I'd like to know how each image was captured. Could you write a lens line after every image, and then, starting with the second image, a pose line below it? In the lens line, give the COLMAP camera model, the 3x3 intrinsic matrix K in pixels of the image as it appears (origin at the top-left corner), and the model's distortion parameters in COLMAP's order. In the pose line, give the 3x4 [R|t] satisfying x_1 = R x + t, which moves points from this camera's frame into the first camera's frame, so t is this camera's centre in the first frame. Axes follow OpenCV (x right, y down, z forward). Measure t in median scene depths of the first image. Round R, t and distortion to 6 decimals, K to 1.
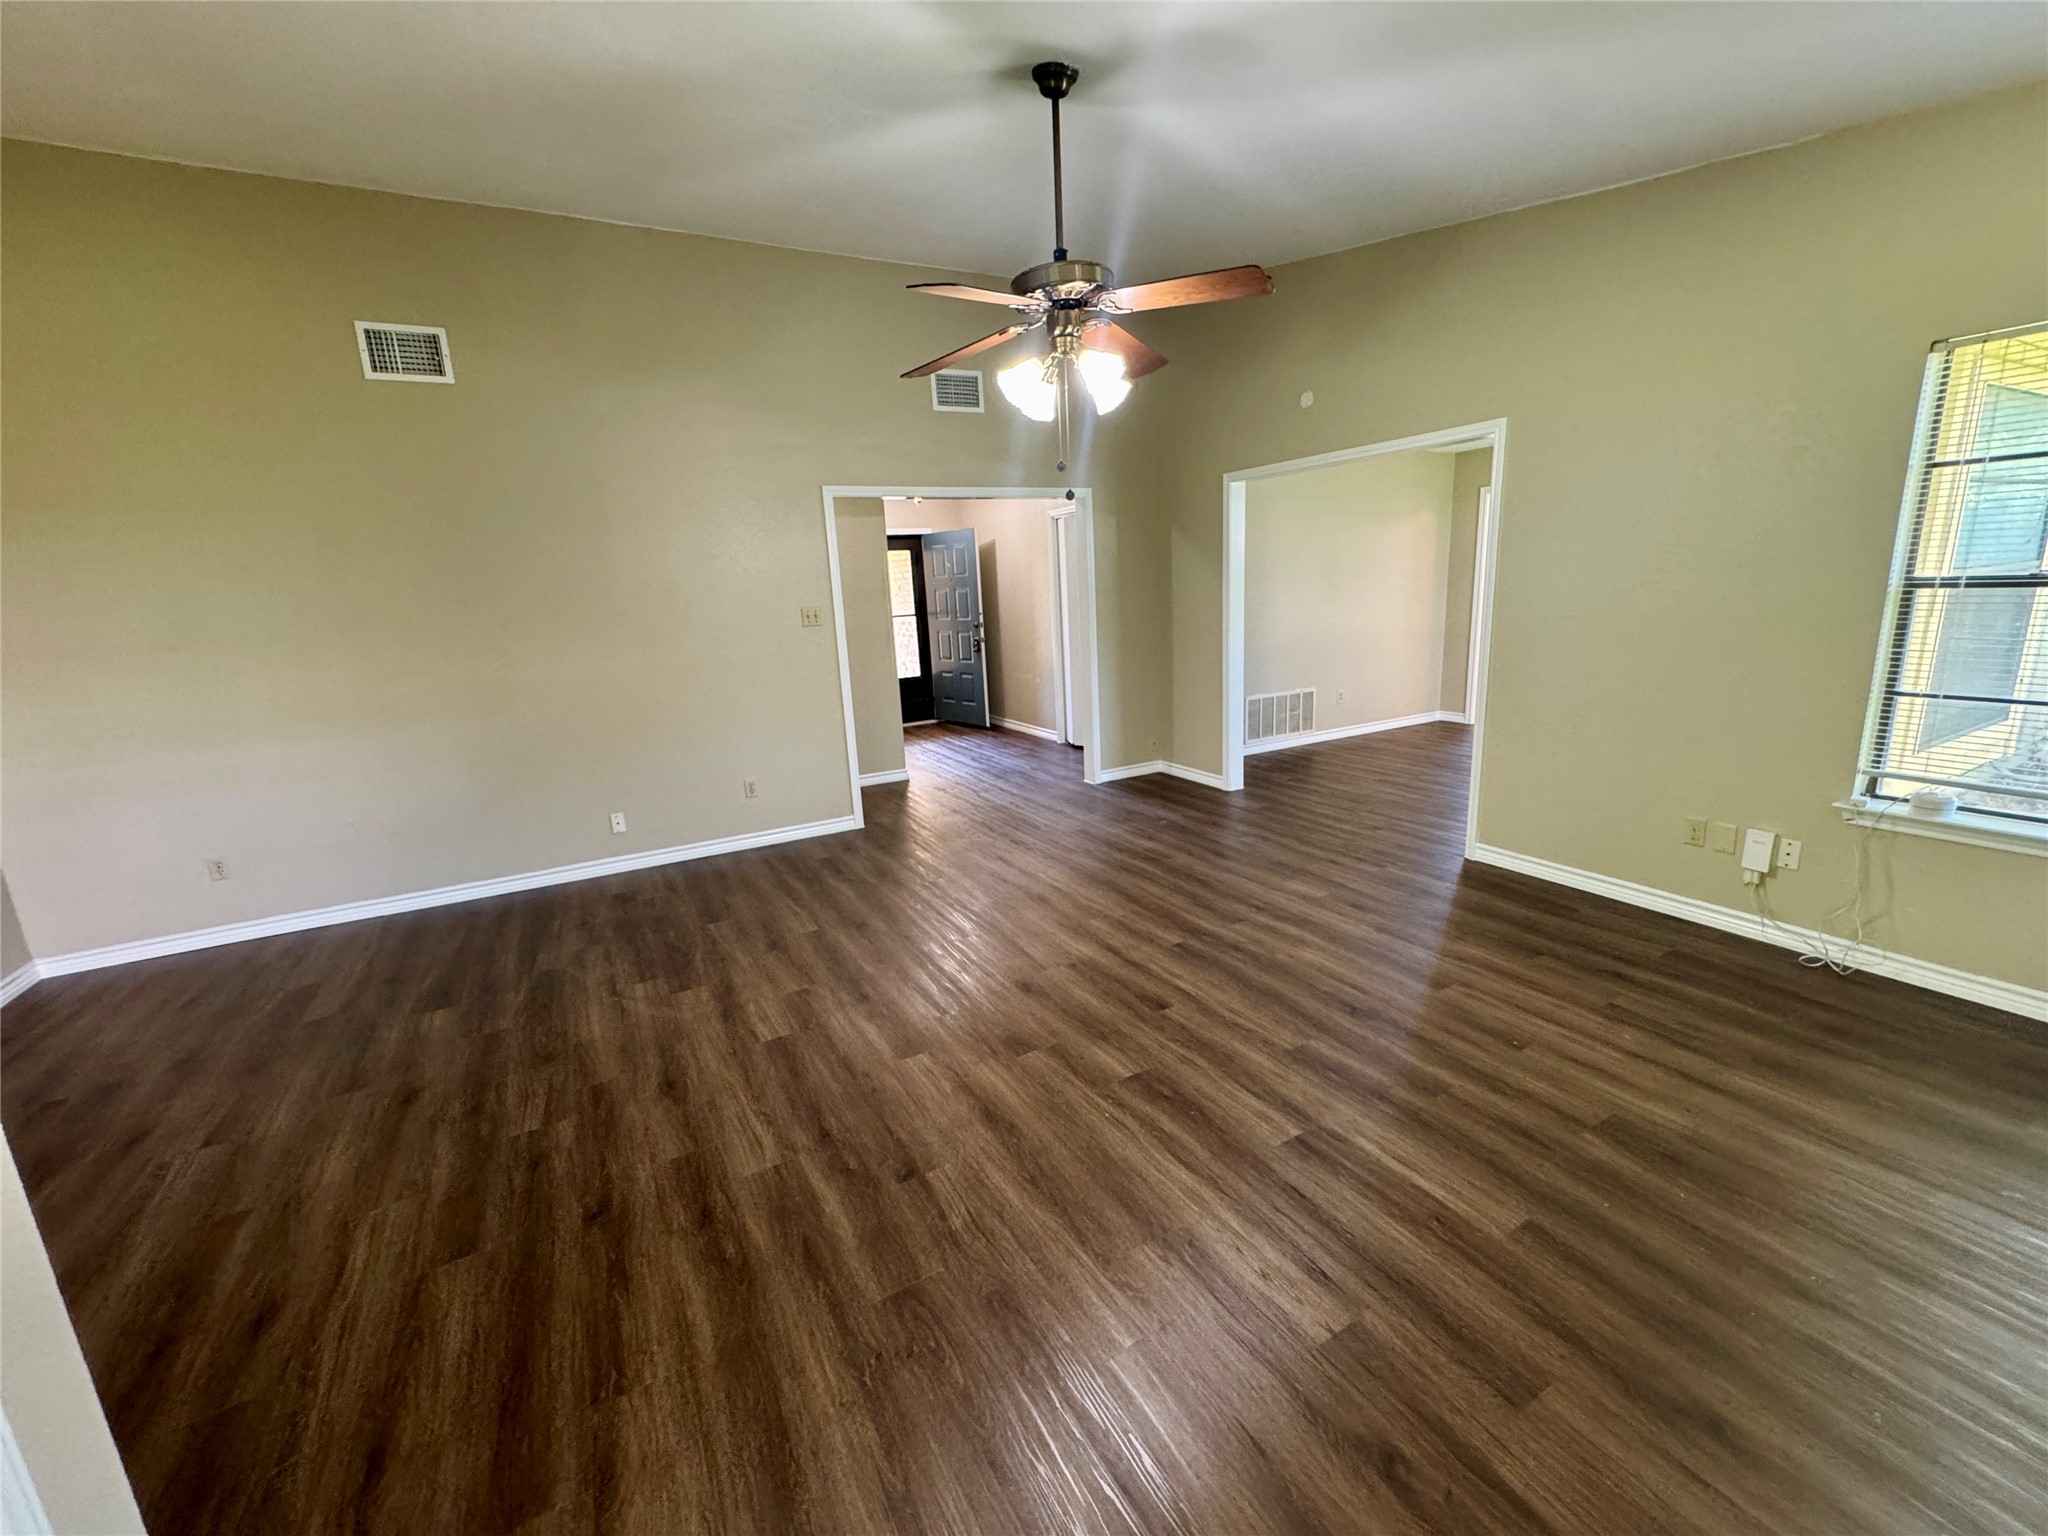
lens RADIAL K [[821.4, 0, 1024.9], [0, 821.4, 762.5], [0, 0, 1]] dist [-0.002307, 0.000063]
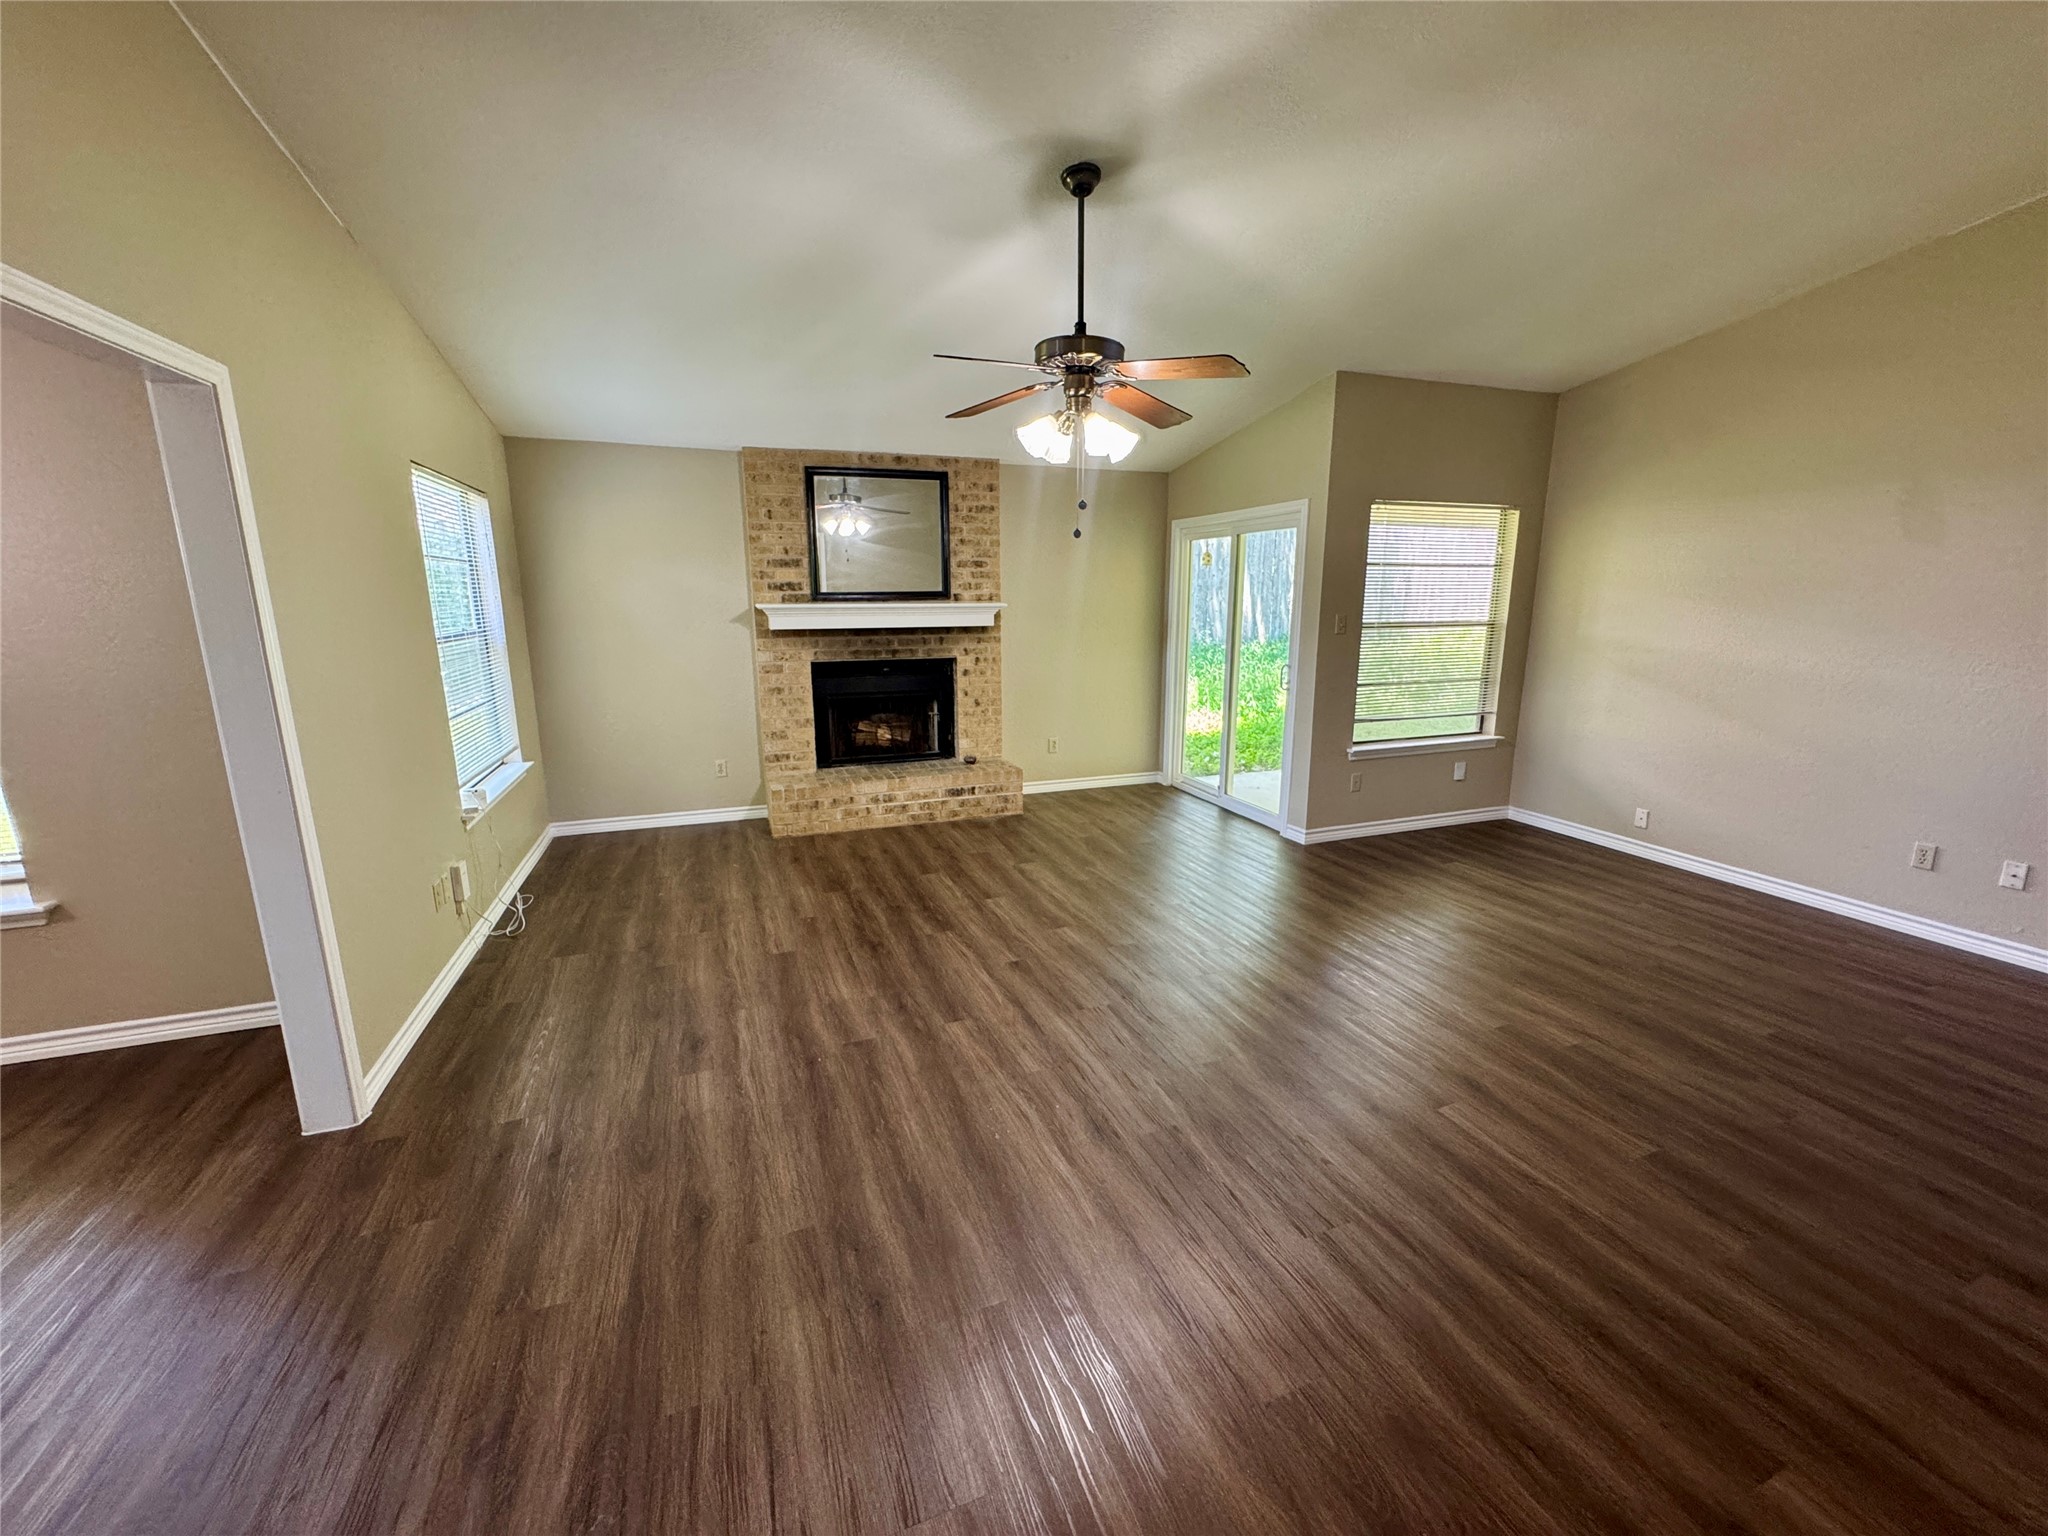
lens RADIAL K [[821.4, 0, 1024.9], [0, 821.4, 762.5], [0, 0, 1]] dist [-0.002307, 0.000063]
pose [[-0.989177, 0.024368, 0.144692, -0.023442], [0.081012, 0.912890, 0.400086, -0.392389], [-0.122339, 0.407477, -0.904984, 1.715243]]
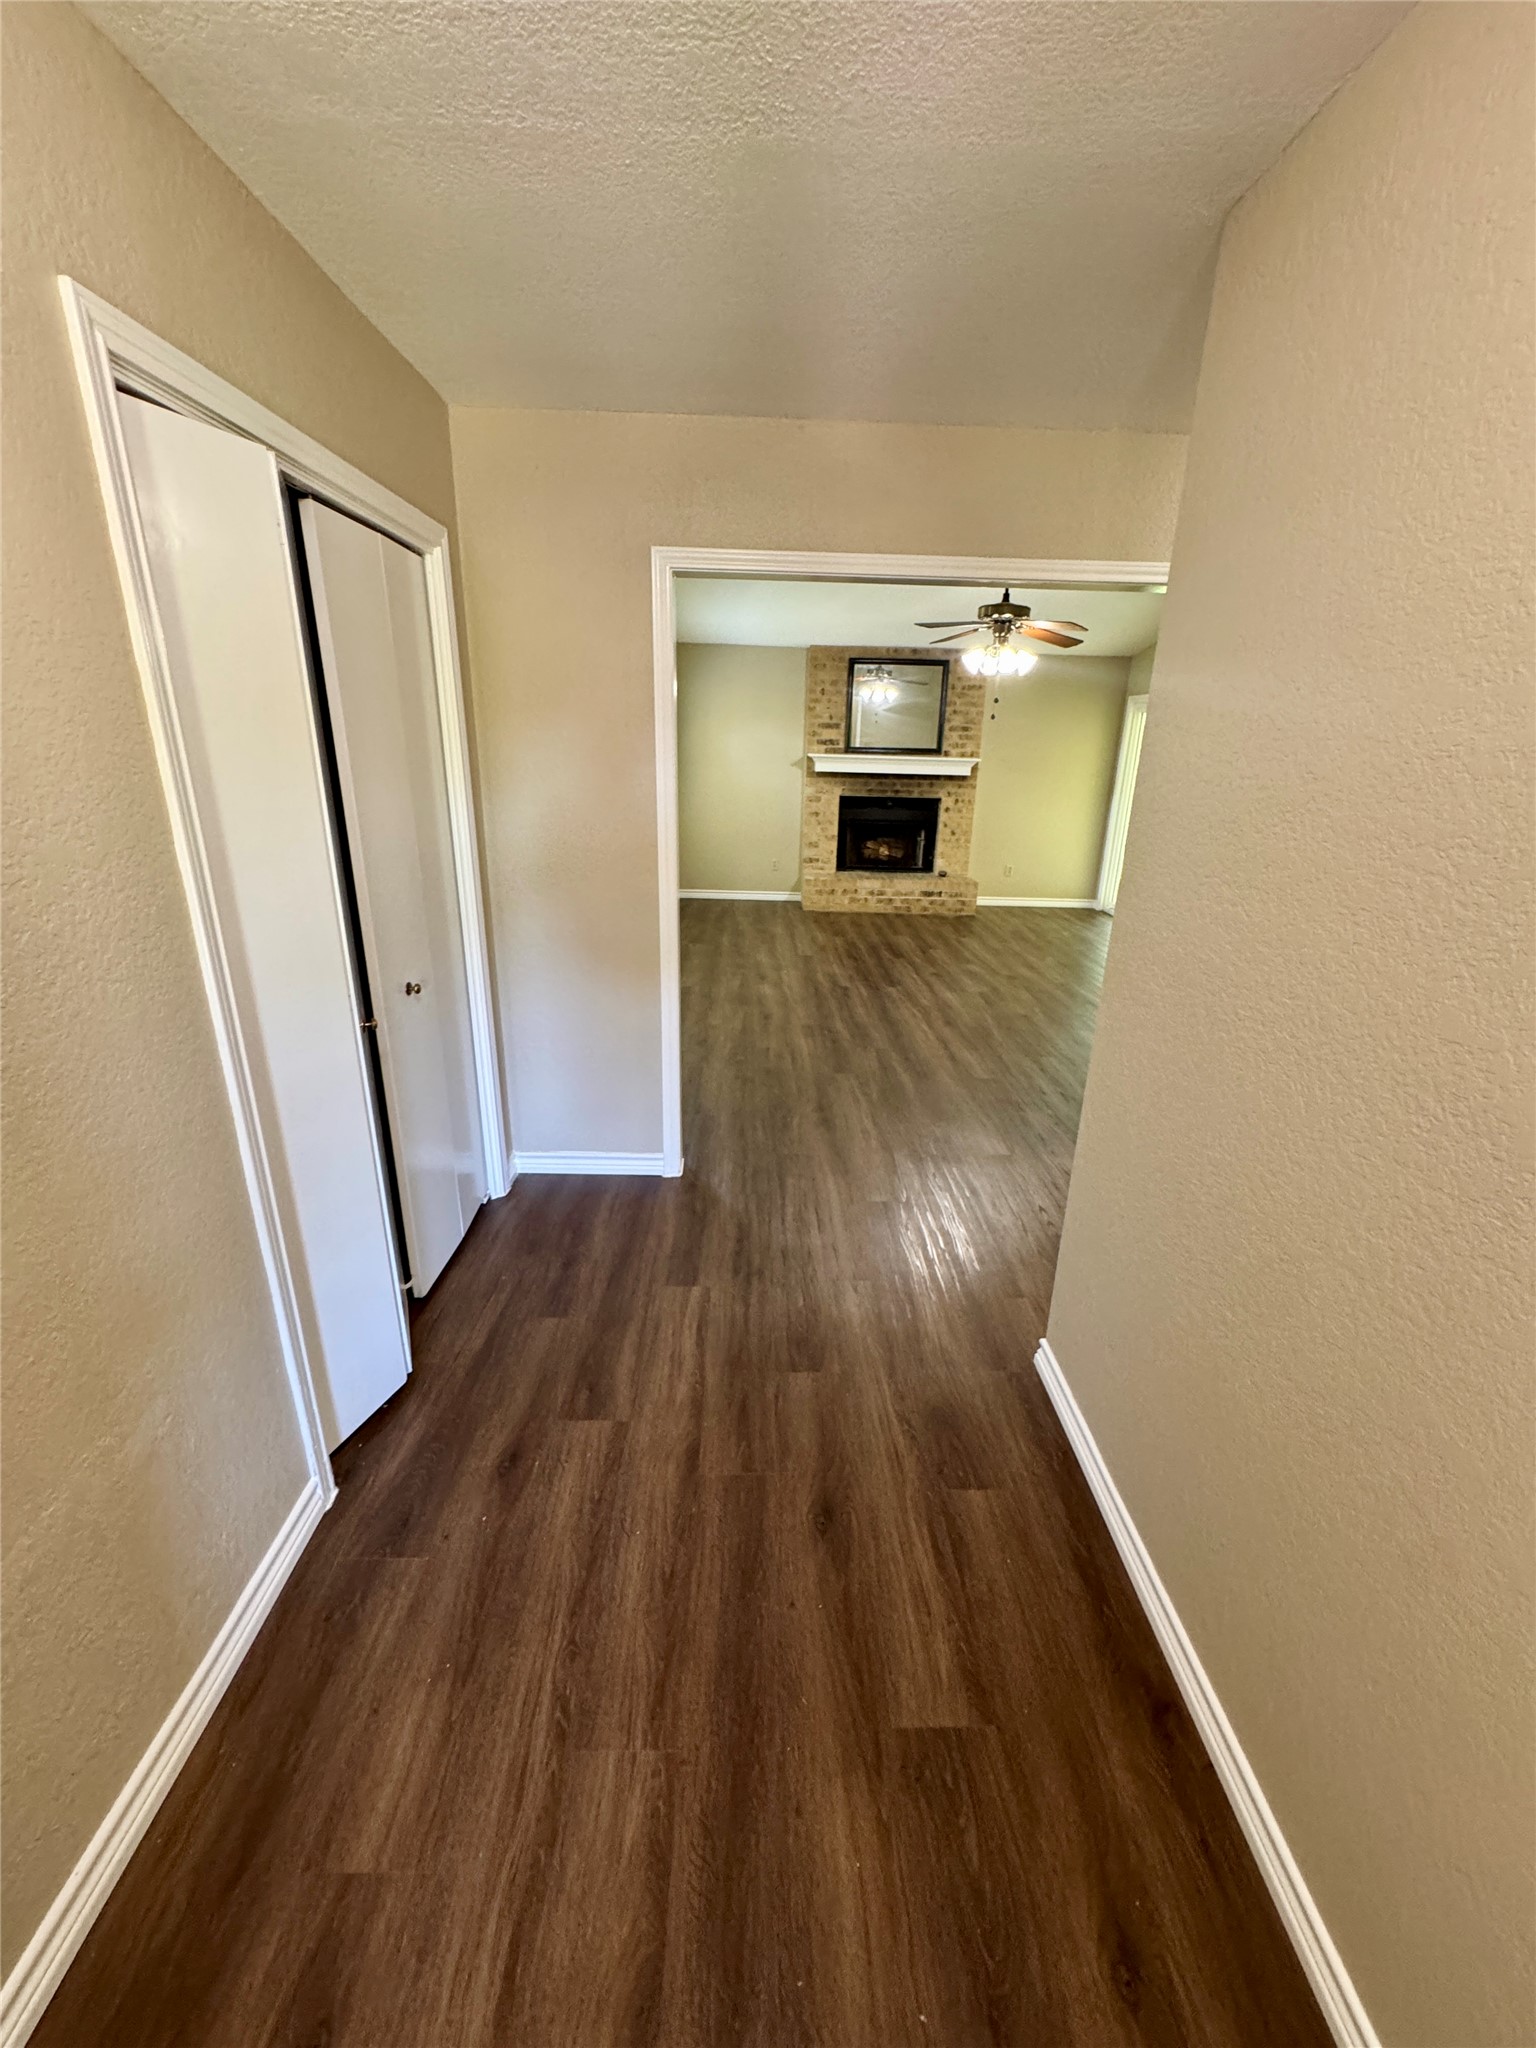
lens RADIAL K [[821.4, 0, 773.8], [0, 821.4, 1027.1], [0, 0, 1]] dist [-0.002307, 0.000063]
pose [[-0.888942, -0.122864, 0.441234, -0.351322], [0.117404, 0.870040, 0.478797, -0.542702], [-0.442718, 0.477425, -0.758990, 2.457096]]
